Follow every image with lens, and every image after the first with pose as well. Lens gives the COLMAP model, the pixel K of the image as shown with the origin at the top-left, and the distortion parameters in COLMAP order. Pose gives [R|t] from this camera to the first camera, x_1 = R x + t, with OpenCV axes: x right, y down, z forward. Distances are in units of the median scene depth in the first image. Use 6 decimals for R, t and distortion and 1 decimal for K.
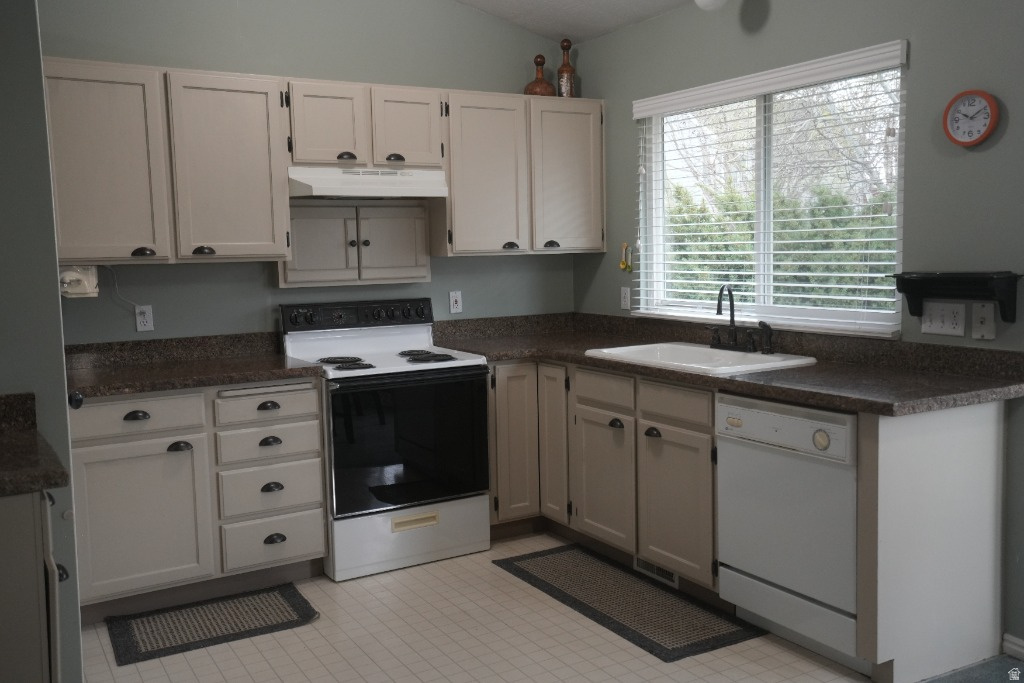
lens RADIAL K [[927.8, 0, 513.0], [0, 927.8, 341.8], [0, 0, 1]] dist [0.064112, 0.005646]
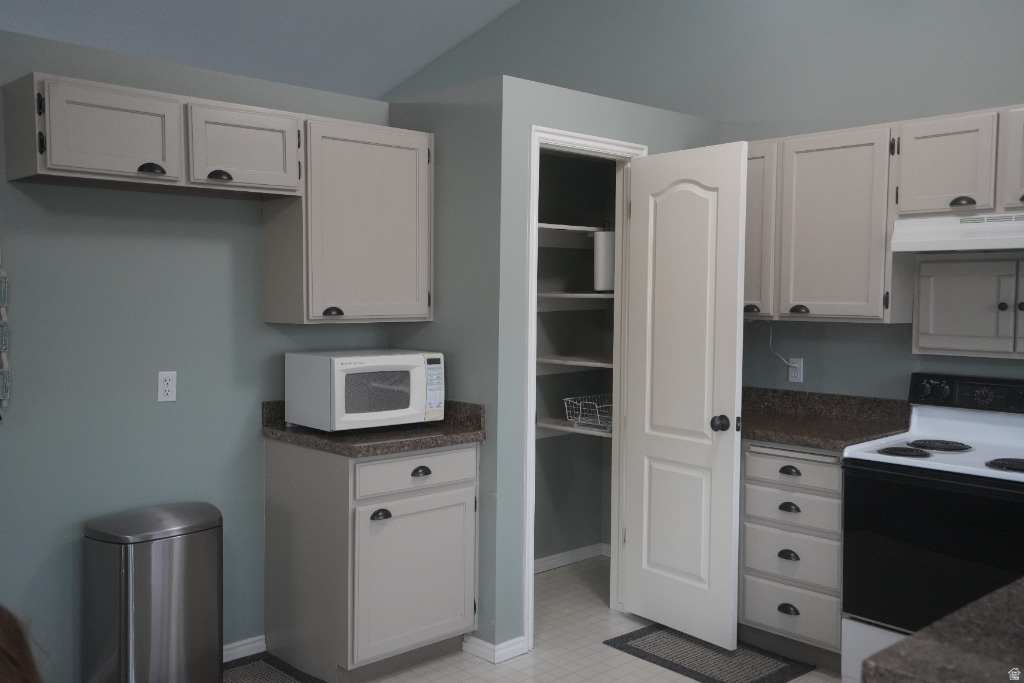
lens RADIAL K [[927.8, 0, 512.5], [0, 927.8, 341.0], [0, 0, 1]] dist [0.064112, 0.005646]
pose [[0.231267, 0.074585, -0.970027, 0.551150], [-0.111192, 0.992550, 0.049807, -0.074446], [0.966515, 0.096340, 0.237837, 0.430961]]
